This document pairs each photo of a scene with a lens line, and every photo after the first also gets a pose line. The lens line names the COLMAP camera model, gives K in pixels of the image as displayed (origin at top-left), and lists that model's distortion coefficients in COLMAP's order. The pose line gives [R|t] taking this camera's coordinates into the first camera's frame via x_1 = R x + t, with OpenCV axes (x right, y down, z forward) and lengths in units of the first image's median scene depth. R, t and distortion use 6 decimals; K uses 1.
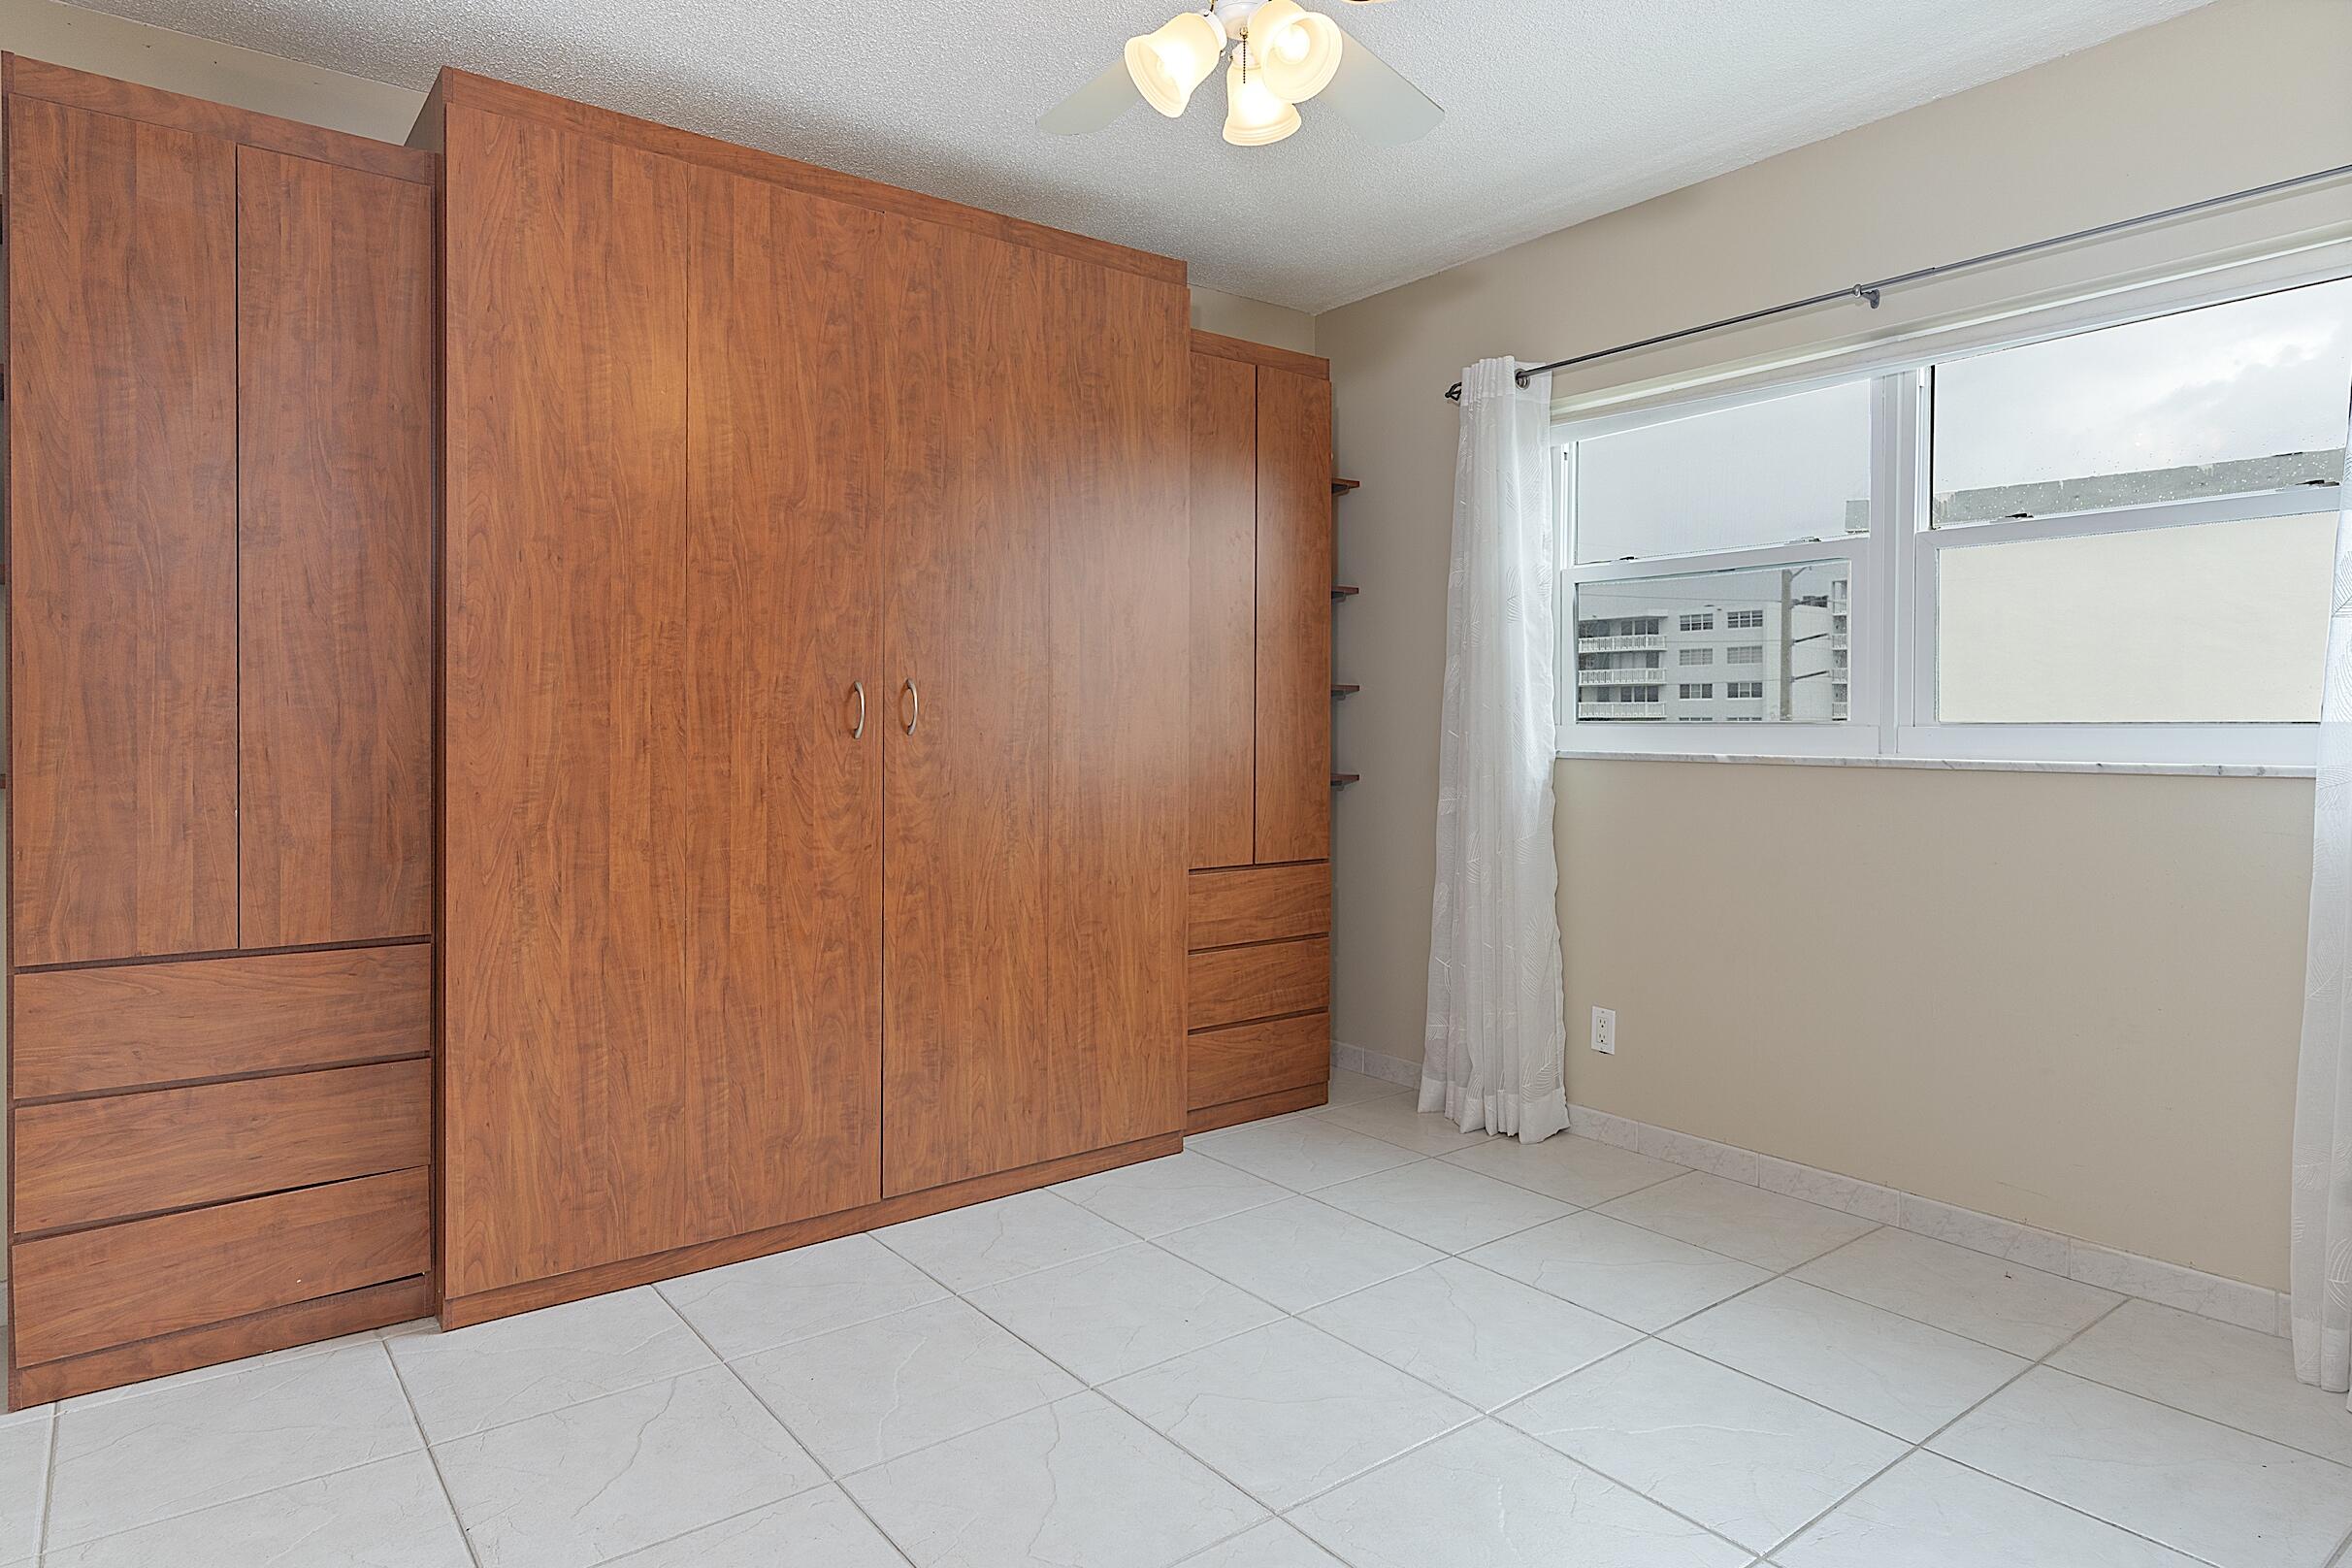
lens RADIAL K [[1355.1, 0, 1174.4], [0, 1355.1, 729.1], [0, 0, 1]] dist [0.000755, 0.000316]
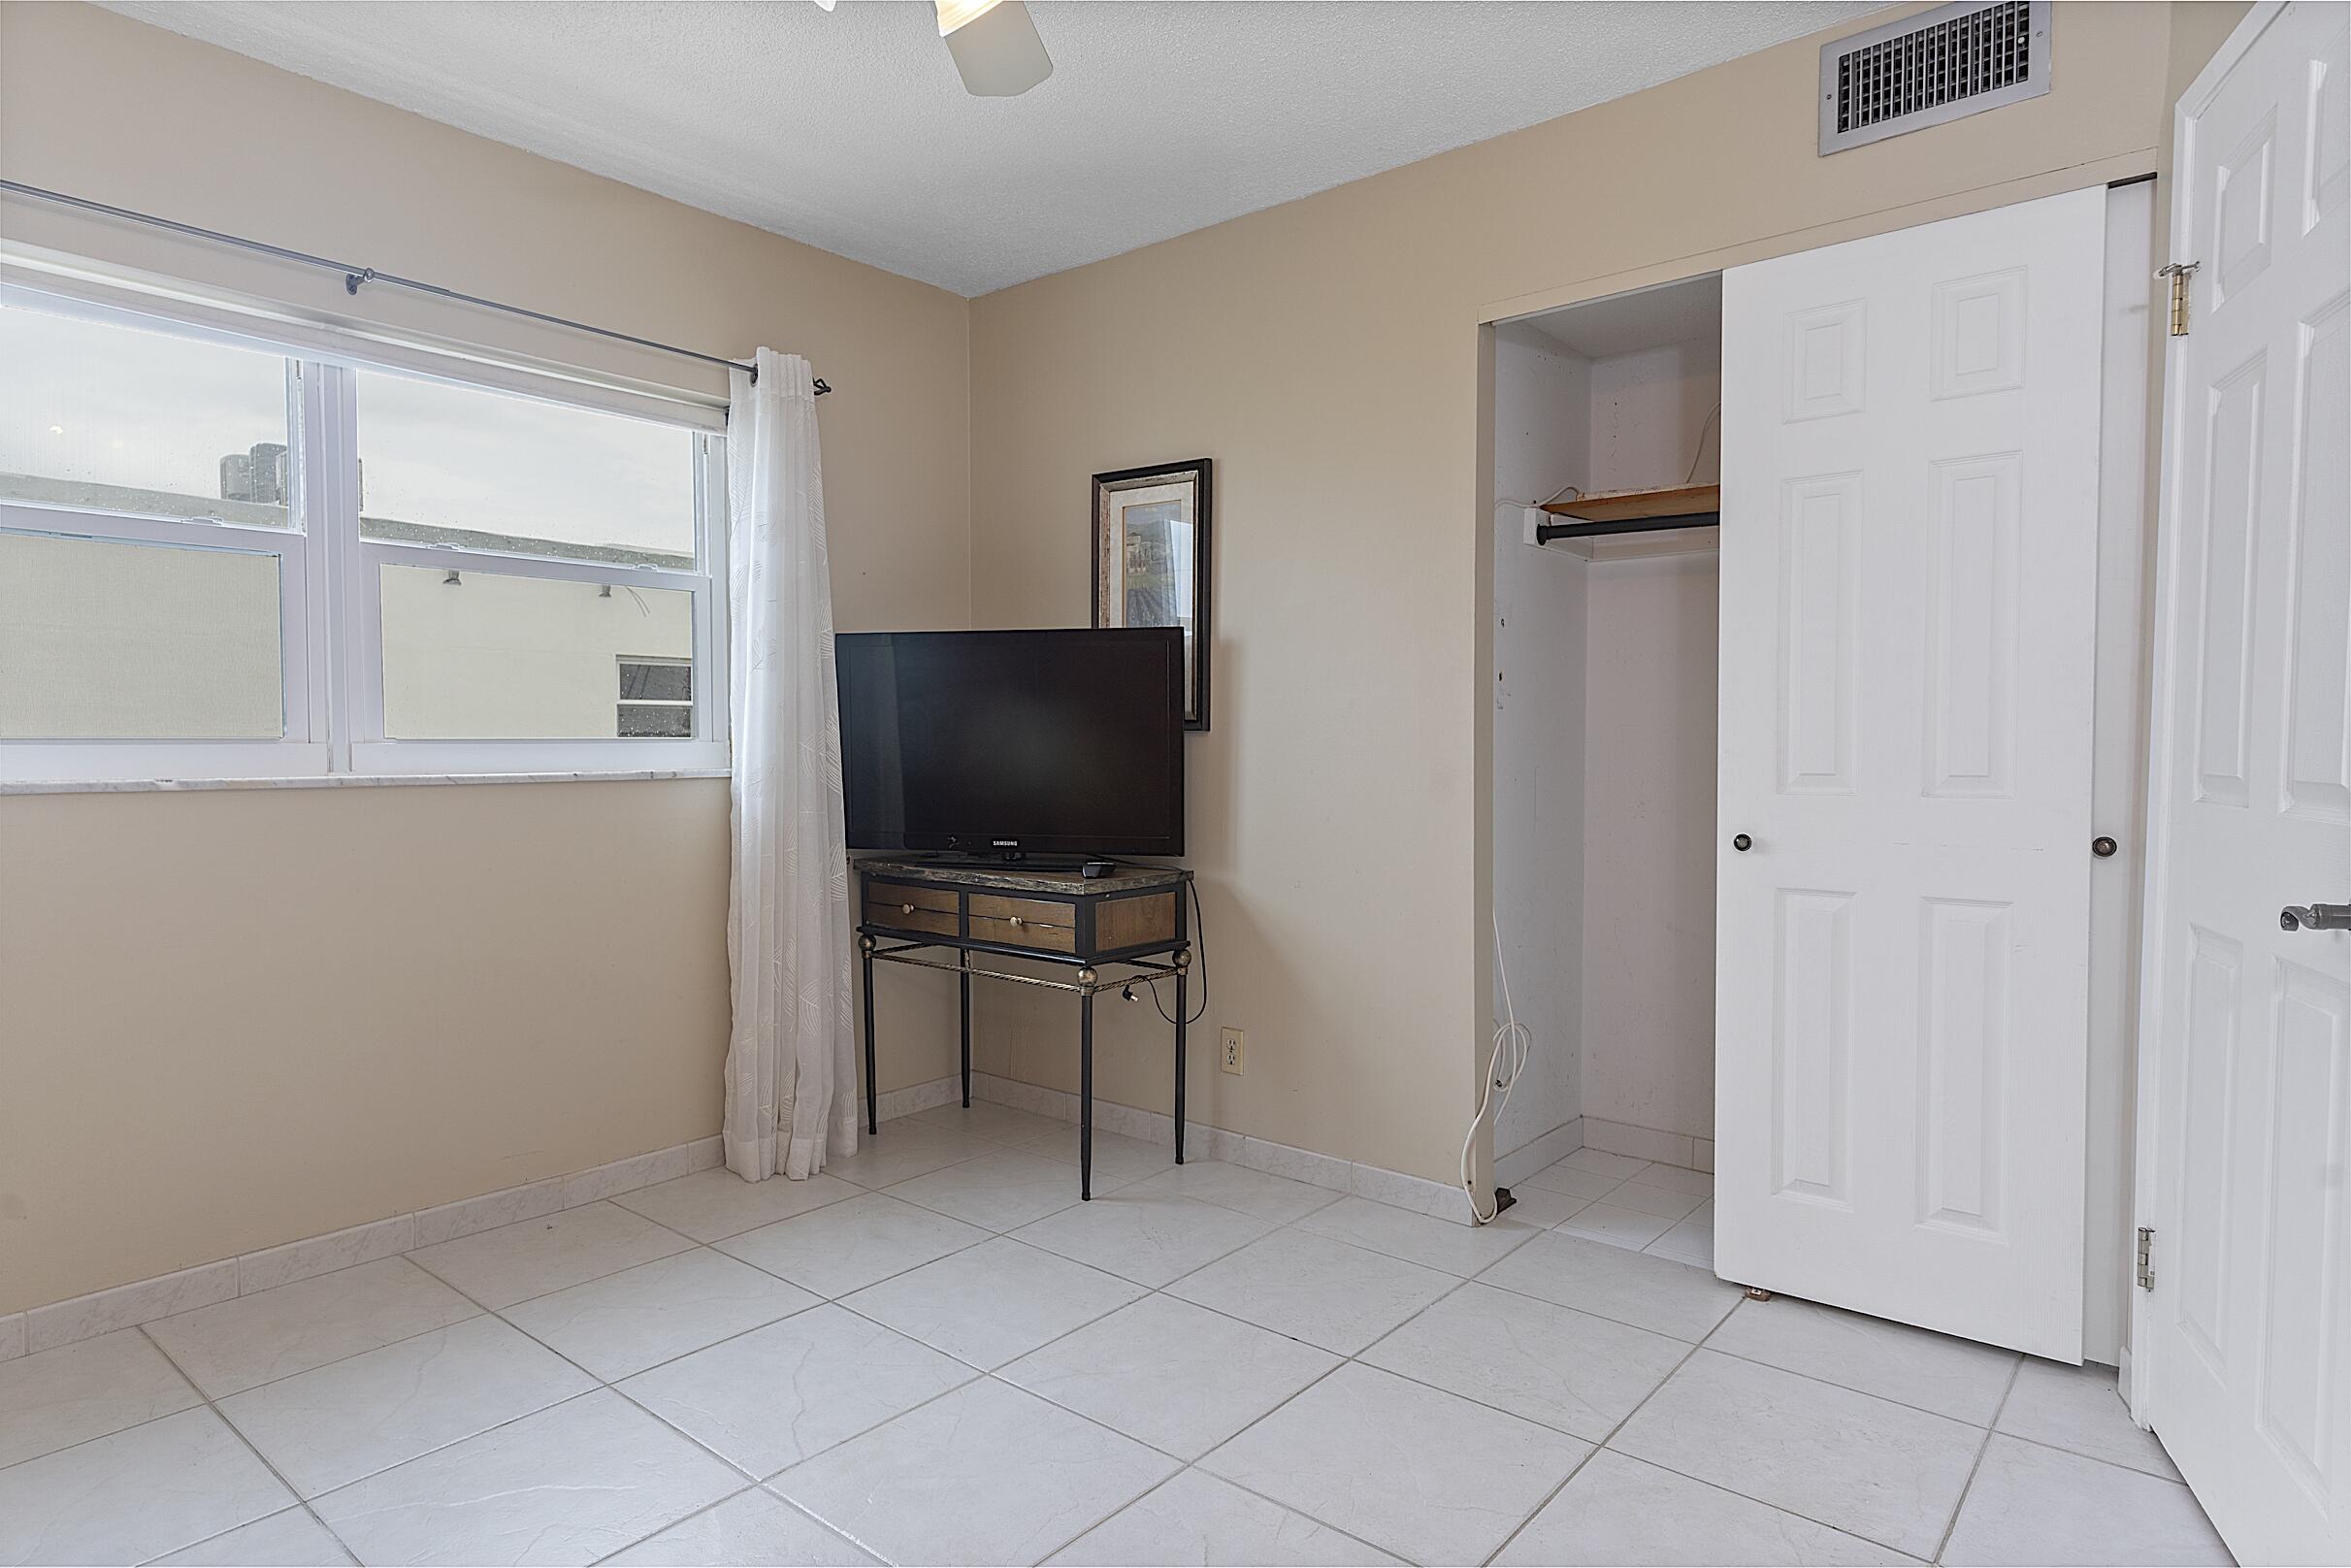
lens RADIAL K [[1315.5, 0, 1175.5], [0, 1315.5, 784.0], [0, 0, 1]] dist [0.000425, 0.000612]
pose [[-0.219720, -0.035758, 0.974908, -0.514927], [0.004074, 0.999286, 0.037570, -0.006077], [-0.975555, 0.012227, -0.219417, 0.667819]]
